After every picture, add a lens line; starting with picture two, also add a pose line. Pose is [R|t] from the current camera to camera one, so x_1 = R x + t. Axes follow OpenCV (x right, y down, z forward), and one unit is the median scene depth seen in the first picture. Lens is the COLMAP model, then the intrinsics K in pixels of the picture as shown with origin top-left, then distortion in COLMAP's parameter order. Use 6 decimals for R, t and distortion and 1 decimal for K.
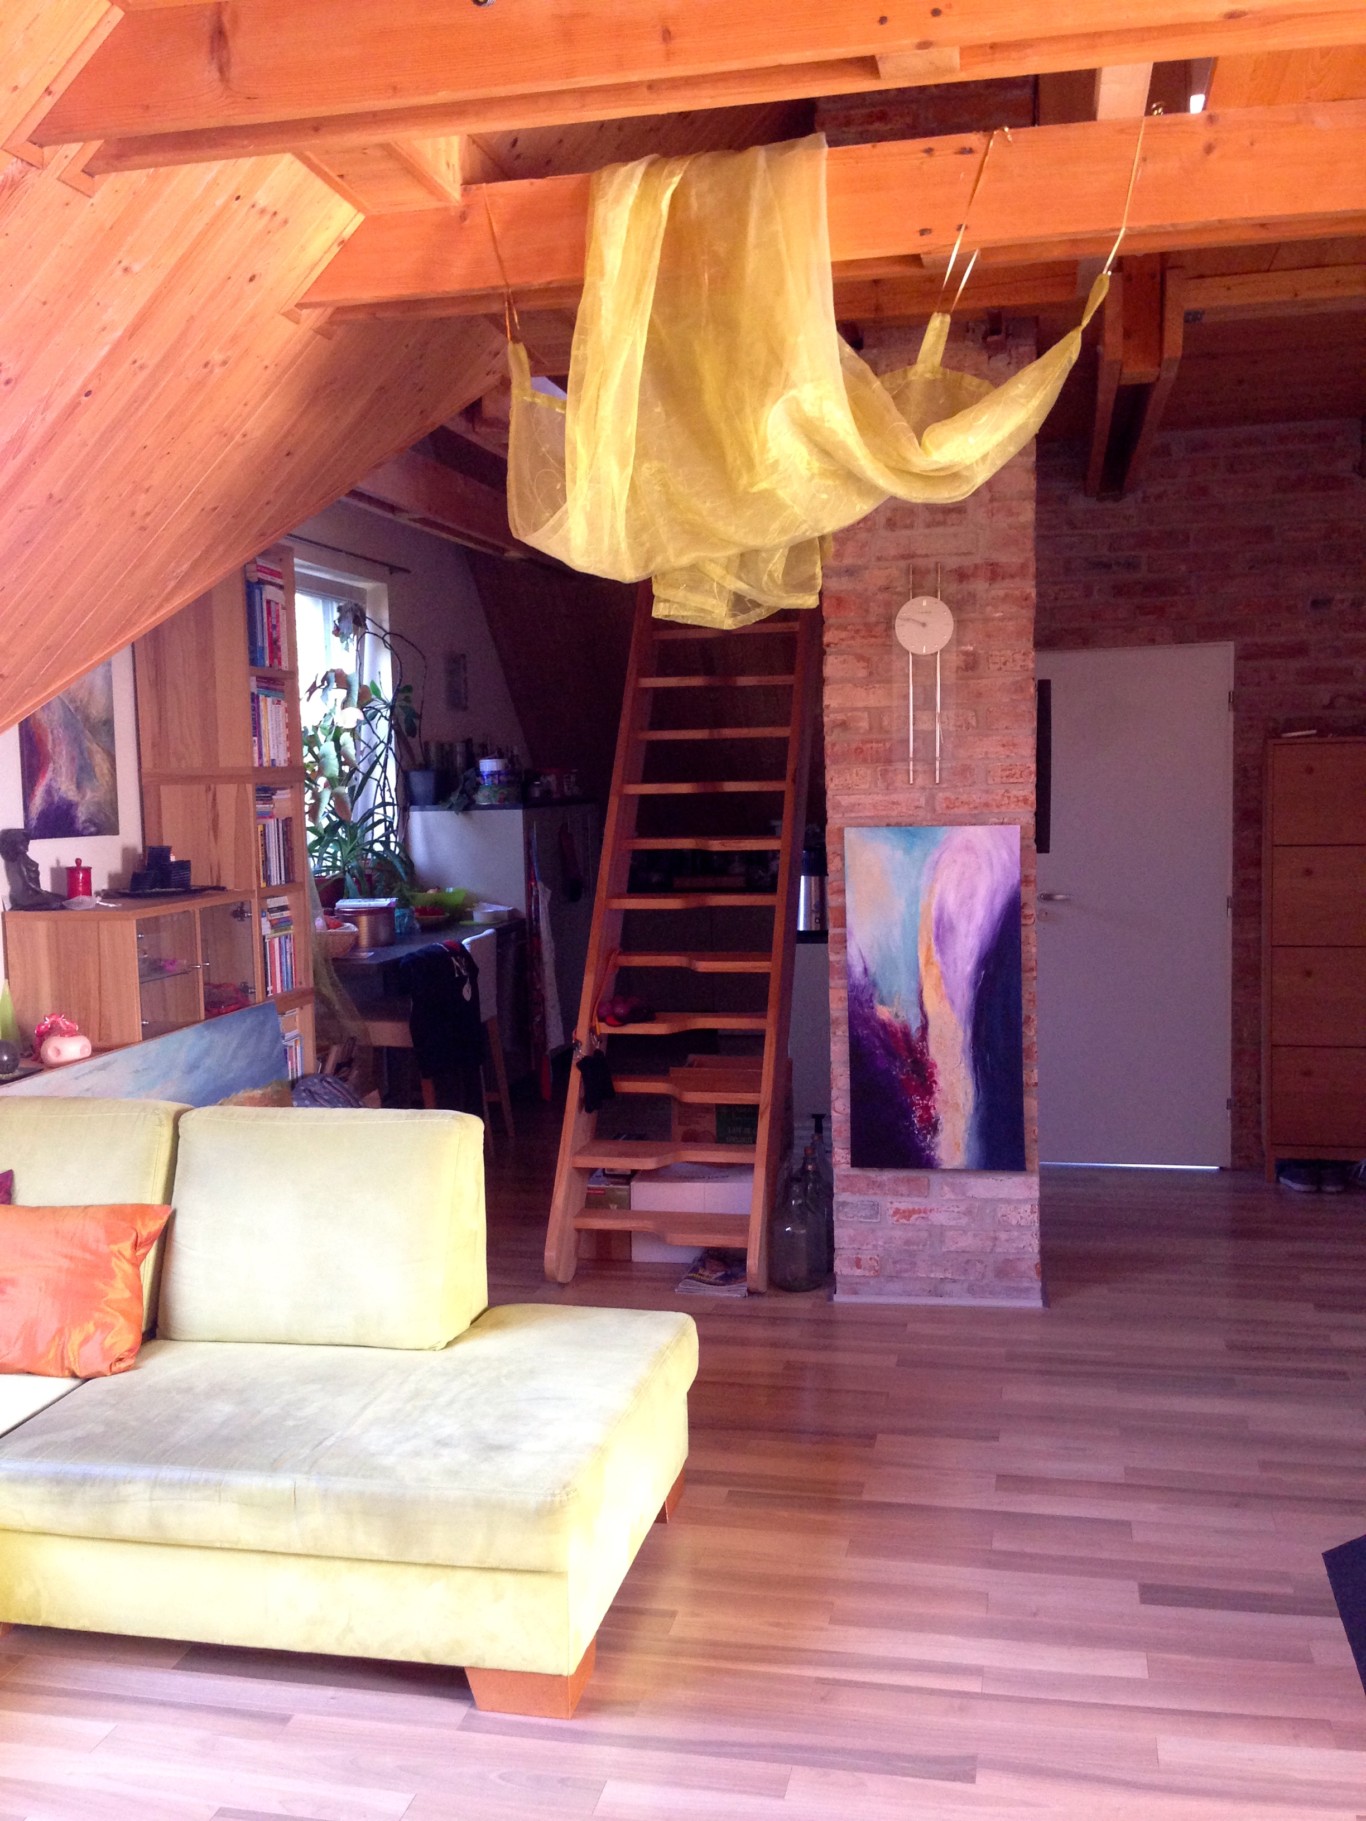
lens RADIAL K [[1684.8, 0, 686.9], [0, 1684.8, 910.9], [0, 0, 1]] dist [0.116360, -0.219781]
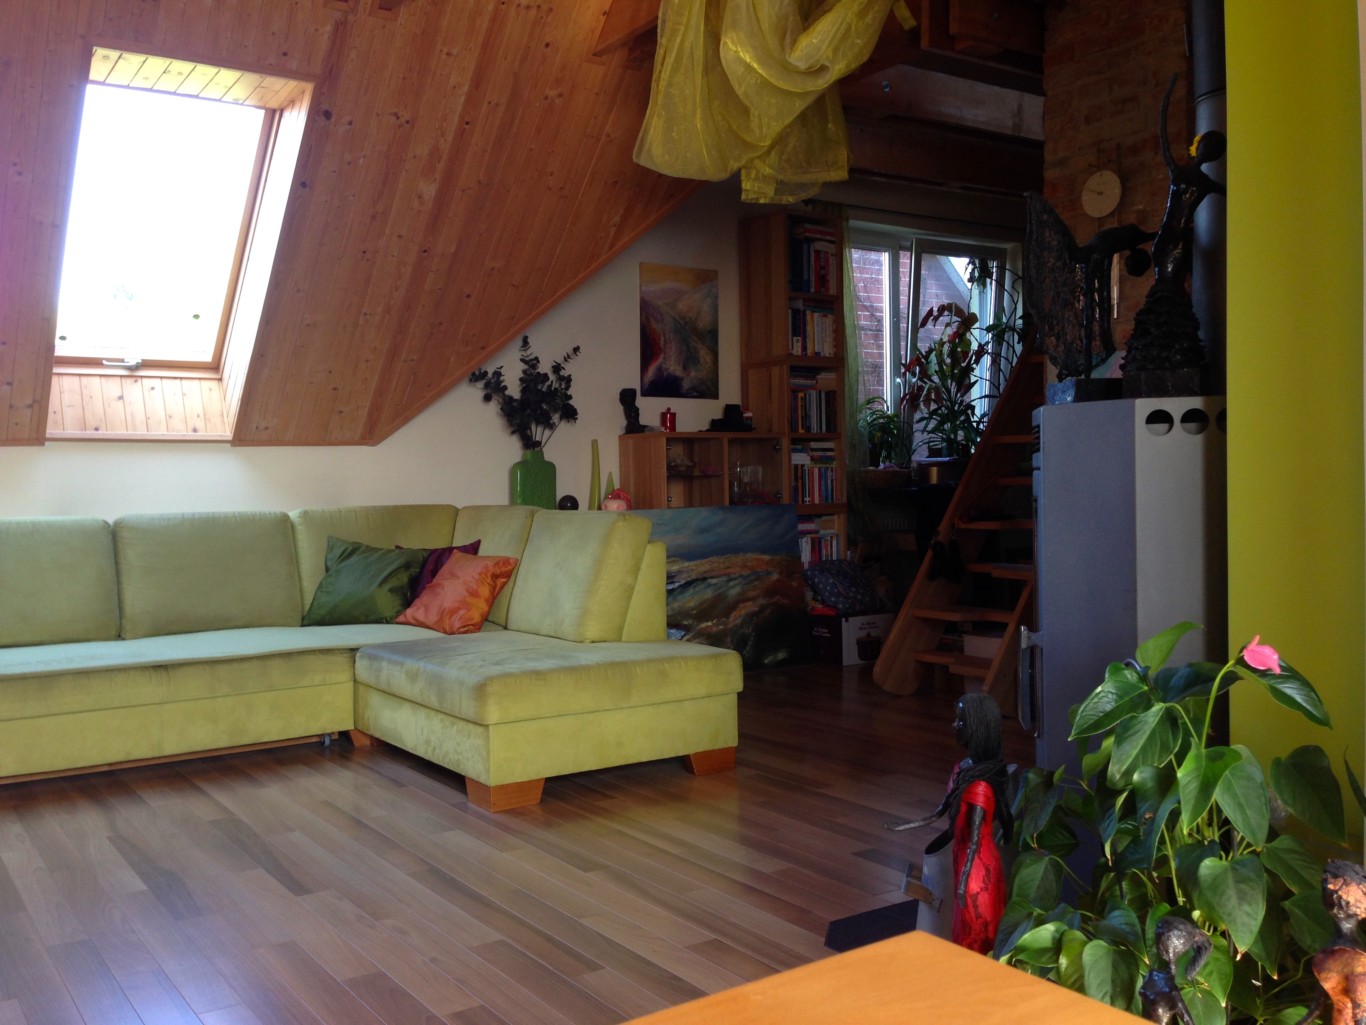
lens RADIAL K [[1267.3, 0, 686.3], [0, 1267.3, 506.4], [0, 0, 1]] dist [0.062219, 0.002880]
pose [[0.722218, 0.023987, -0.691249, 0.583736], [-0.056165, 0.998132, -0.024045, 0.105985], [0.689381, 0.056190, 0.722216, 0.102659]]
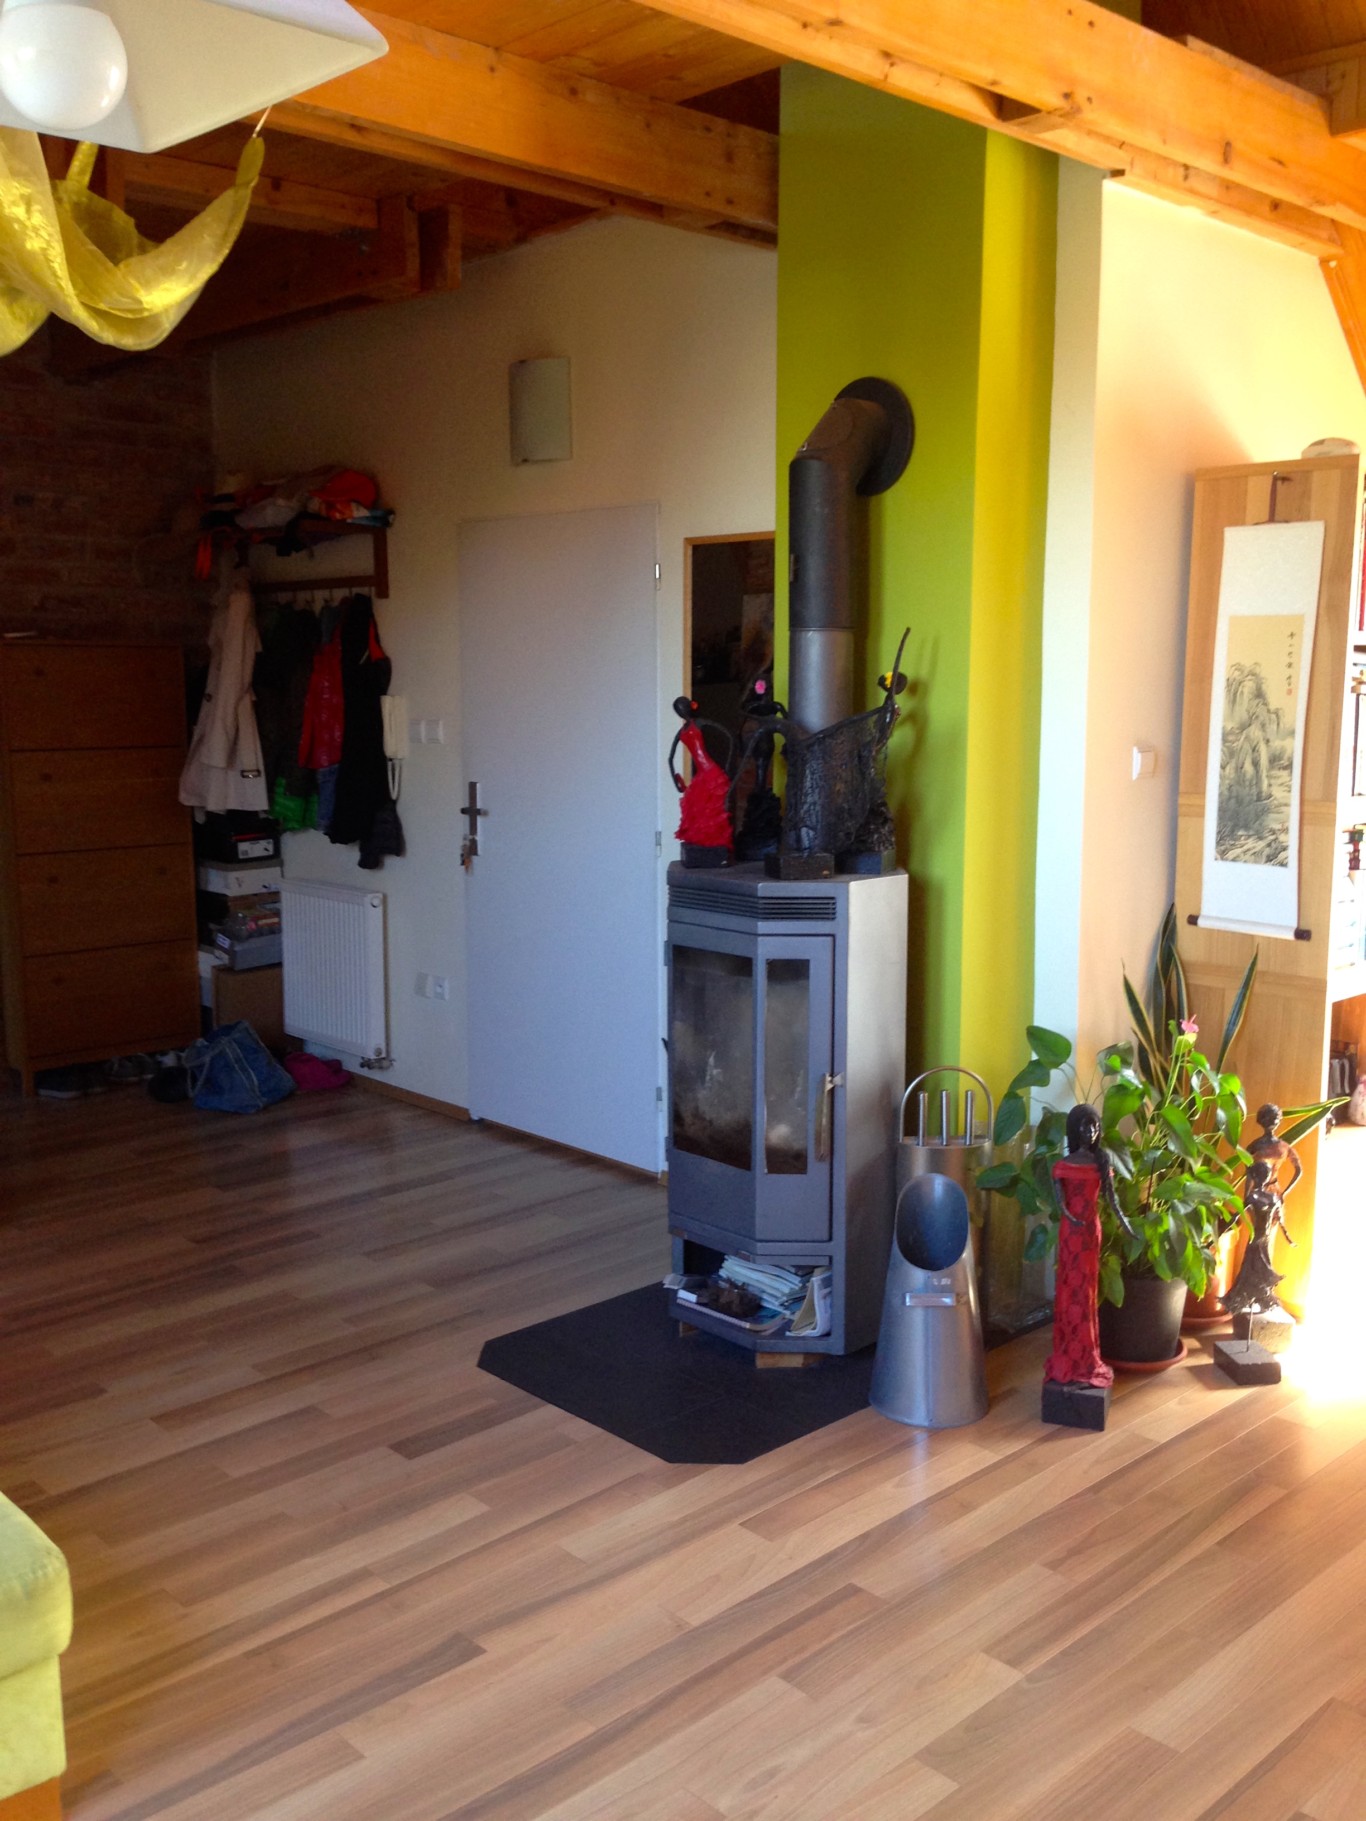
lens RADIAL K [[1684.8, 0, 686.9], [0, 1684.8, 910.9], [0, 0, 1]] dist [0.116360, -0.219781]
pose [[0.560671, -0.096173, 0.822435, -0.311622], [0.057508, 0.995356, 0.077190, -0.000852], [-0.826040, 0.004019, 0.563598, 0.180449]]
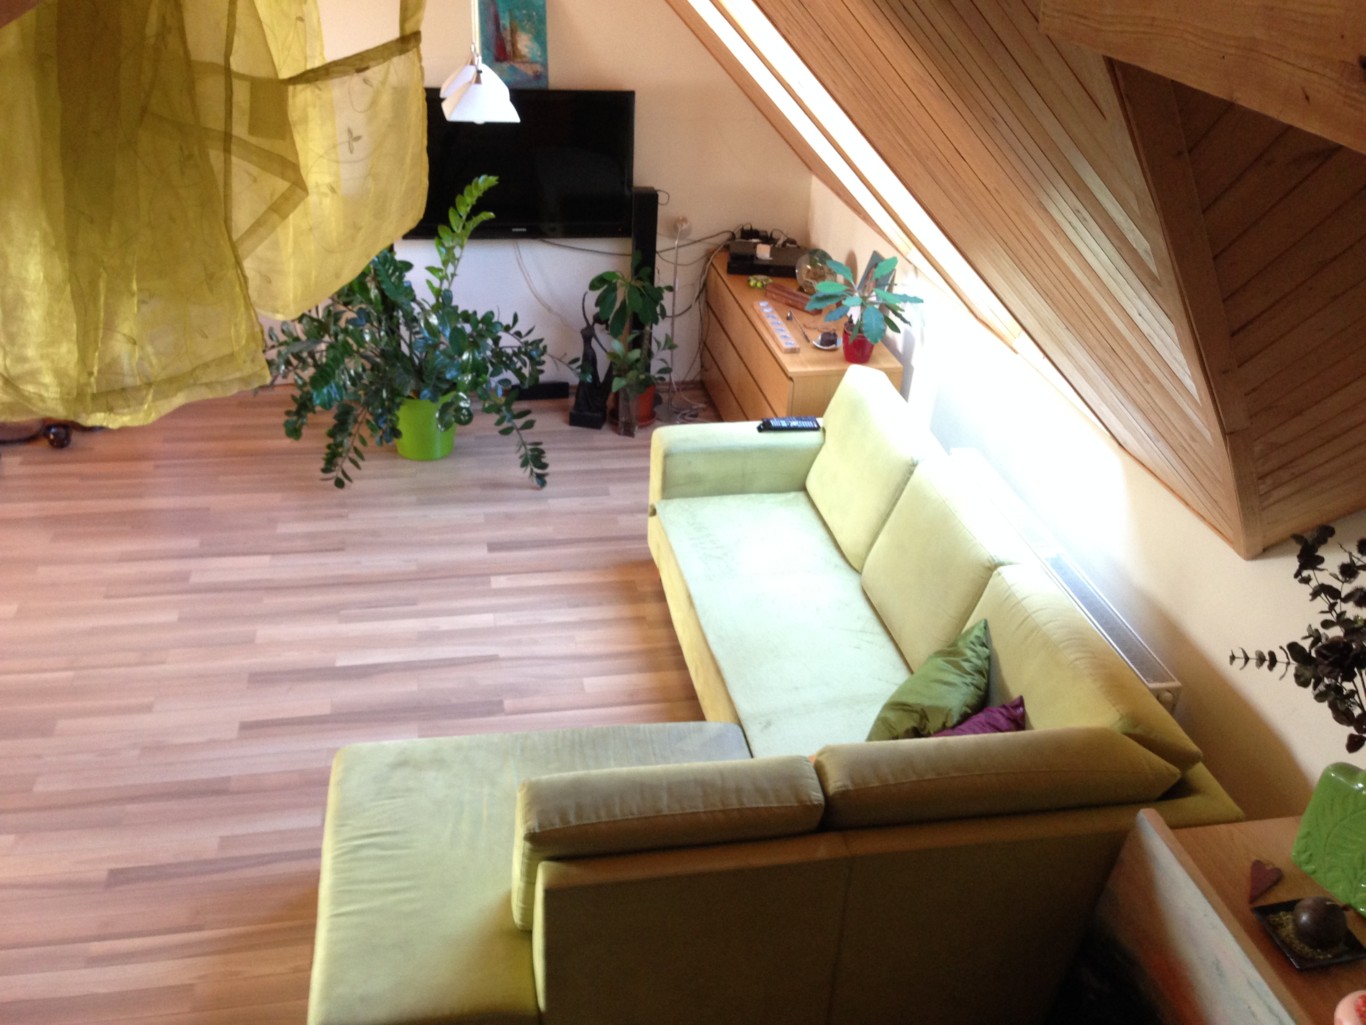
lens RADIAL K [[1263.9, 0, 685.0], [0, 1263.9, 511.0], [0, 0, 1]] dist [0.116360, -0.219781]
pose [[-0.919677, 0.168031, -0.354909, 0.014439], [-0.061502, 0.831028, 0.552819, -0.328567], [0.387831, 0.530243, -0.753943, 1.140945]]
